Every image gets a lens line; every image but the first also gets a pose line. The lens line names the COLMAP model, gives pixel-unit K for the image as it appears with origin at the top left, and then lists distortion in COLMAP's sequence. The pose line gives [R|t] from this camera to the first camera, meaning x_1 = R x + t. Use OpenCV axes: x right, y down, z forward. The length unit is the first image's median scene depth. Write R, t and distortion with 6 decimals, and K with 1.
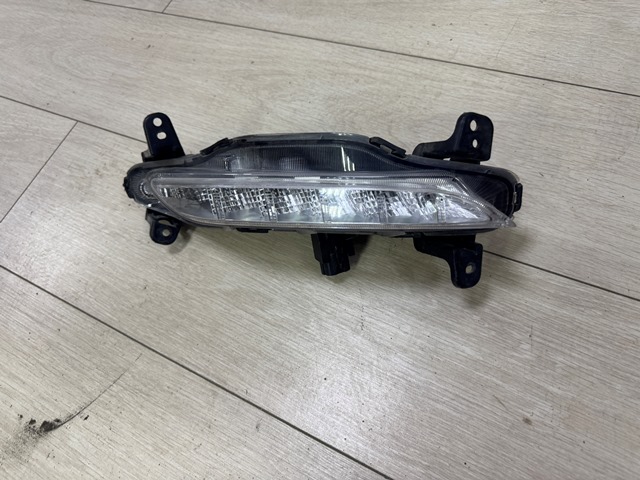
lens RADIAL K [[468.6, 0, 330.4], [0, 468.6, 240.8], [0, 0, 1]] dist [0.000243, -0.025268]
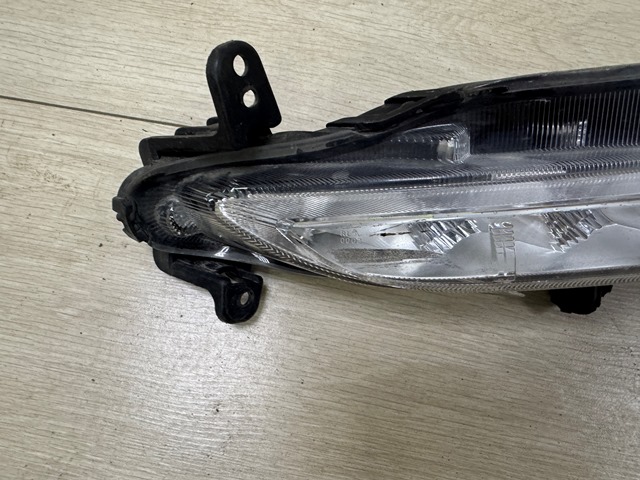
lens RADIAL K [[468.6, 0, 293.2], [0, 468.6, 241.5], [0, 0, 1]] dist [0.000243, -0.025268]
pose [[0.923751, -0.211566, 0.319256, -0.469287], [0.157413, 0.969646, 0.187103, -0.165503], [-0.349150, -0.122581, 0.929015, 0.559970]]
